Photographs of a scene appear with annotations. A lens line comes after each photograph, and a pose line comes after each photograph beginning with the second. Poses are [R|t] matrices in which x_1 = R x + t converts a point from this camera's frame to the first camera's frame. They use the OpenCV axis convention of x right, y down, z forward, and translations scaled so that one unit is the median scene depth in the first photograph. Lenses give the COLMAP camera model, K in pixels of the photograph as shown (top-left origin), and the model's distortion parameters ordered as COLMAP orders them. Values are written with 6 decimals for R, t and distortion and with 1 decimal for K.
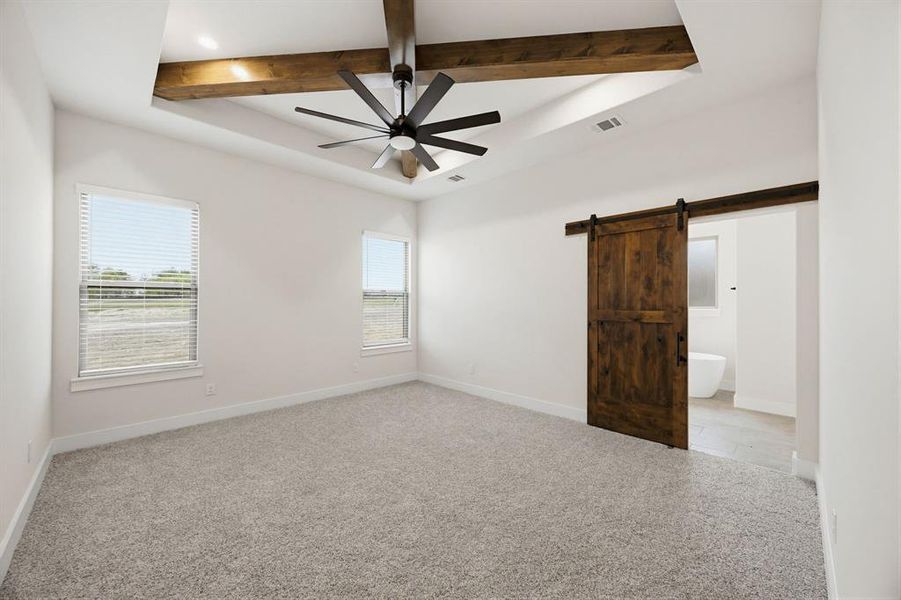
lens RADIAL K [[344.1, 0, 454.9], [0, 344.1, 300.6], [0, 0, 1]] dist [-0.003307, 0.000645]
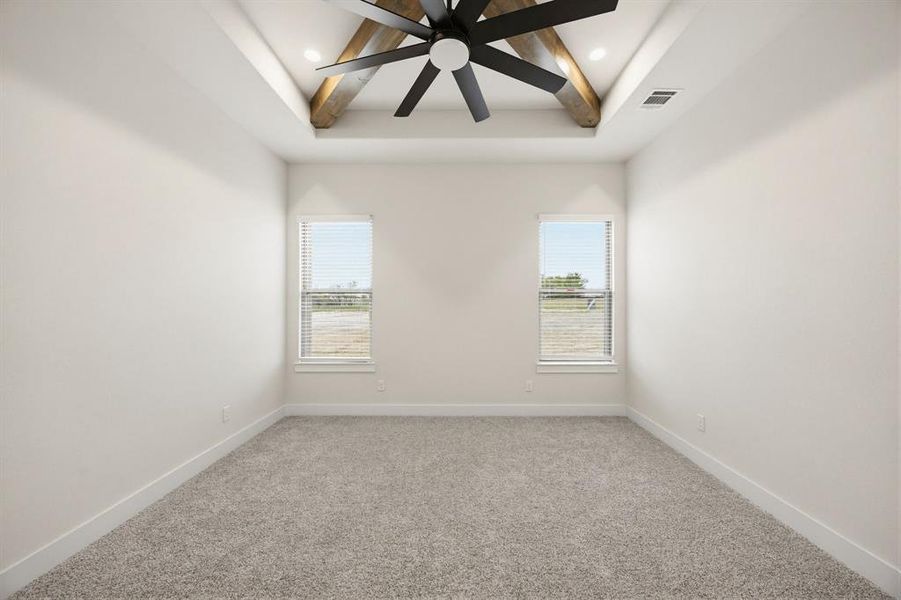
lens RADIAL K [[344.1, 0, 443.7], [0, 344.1, 301.0], [0, 0, 1]] dist [-0.003307, 0.000645]
pose [[0.696708, -0.009886, -0.717287, 0.199335], [0.004135, 0.999944, -0.009766, 0.003520], [0.717343, 0.003838, 0.696710, 0.374050]]
